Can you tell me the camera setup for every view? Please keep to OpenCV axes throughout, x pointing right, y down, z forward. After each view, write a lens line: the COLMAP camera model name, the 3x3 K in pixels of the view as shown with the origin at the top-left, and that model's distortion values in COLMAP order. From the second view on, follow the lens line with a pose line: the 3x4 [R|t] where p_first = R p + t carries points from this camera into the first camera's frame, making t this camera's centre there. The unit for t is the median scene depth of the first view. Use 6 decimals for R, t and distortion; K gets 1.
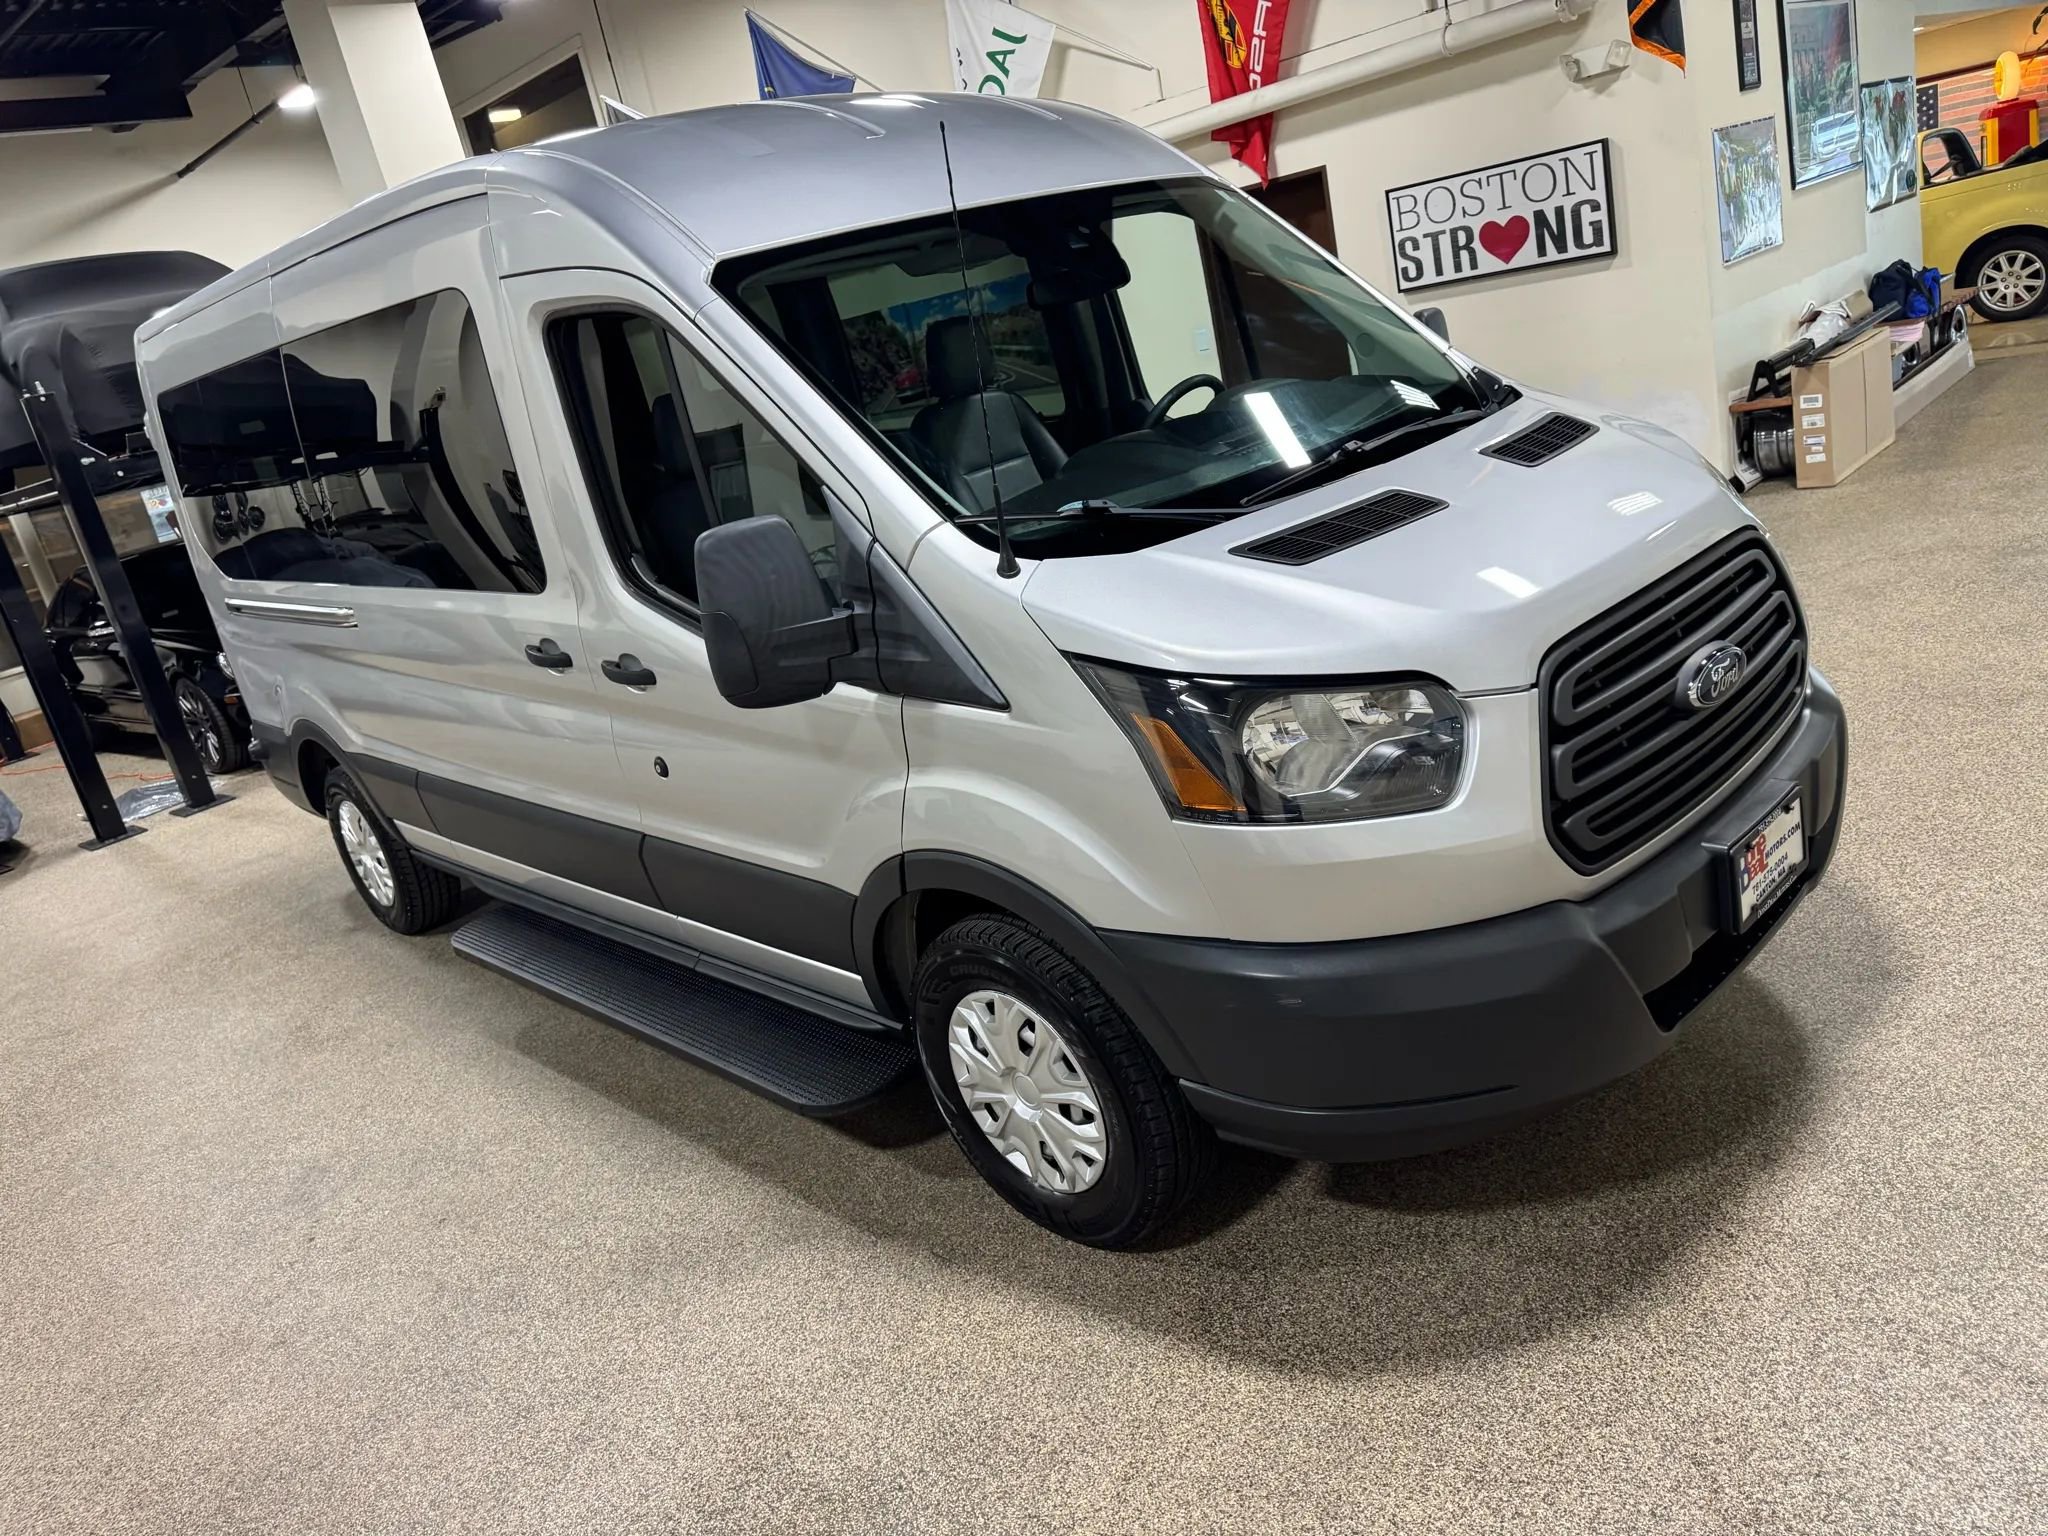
lens RADIAL K [[1461.0, 0, 1027.4], [0, 1461.0, 762.3], [0, 0, 1]] dist [0.012898, -0.019857]
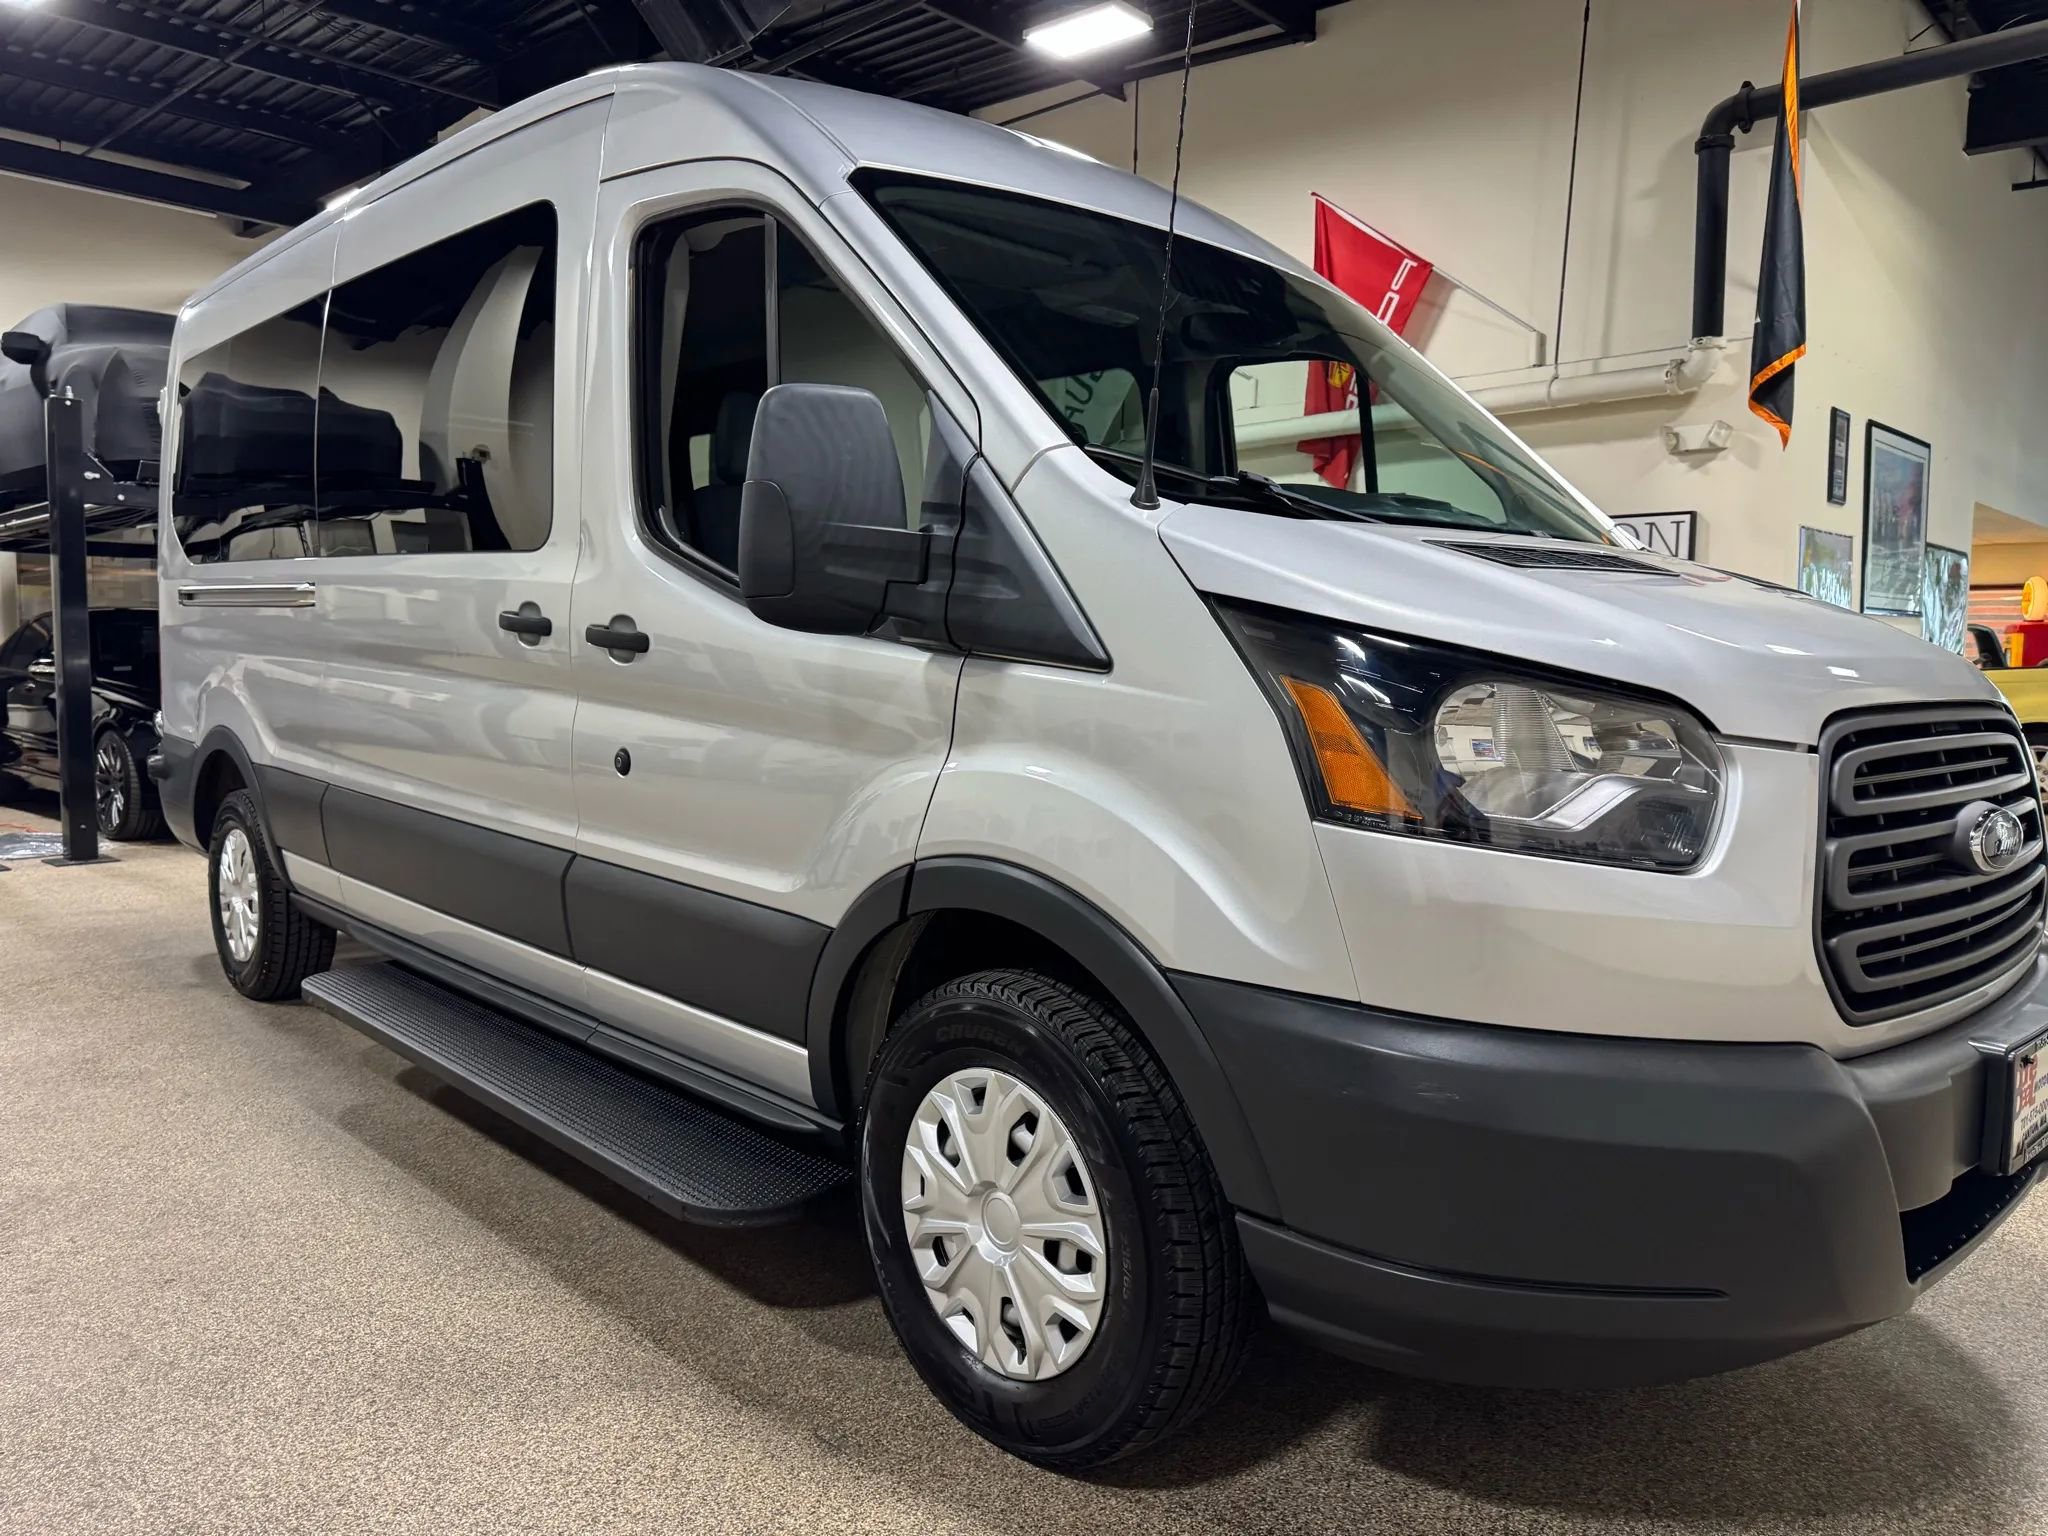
lens RADIAL K [[1461.0, 0, 1031.7], [0, 1461.0, 781.8], [0, 0, 1]] dist [0.012898, -0.019857]
pose [[0.975223, 0.220977, 0.010467, -0.036051], [-0.213251, 0.951610, -0.221276, 0.150782], [-0.058857, 0.213561, 0.975155, 0.201883]]
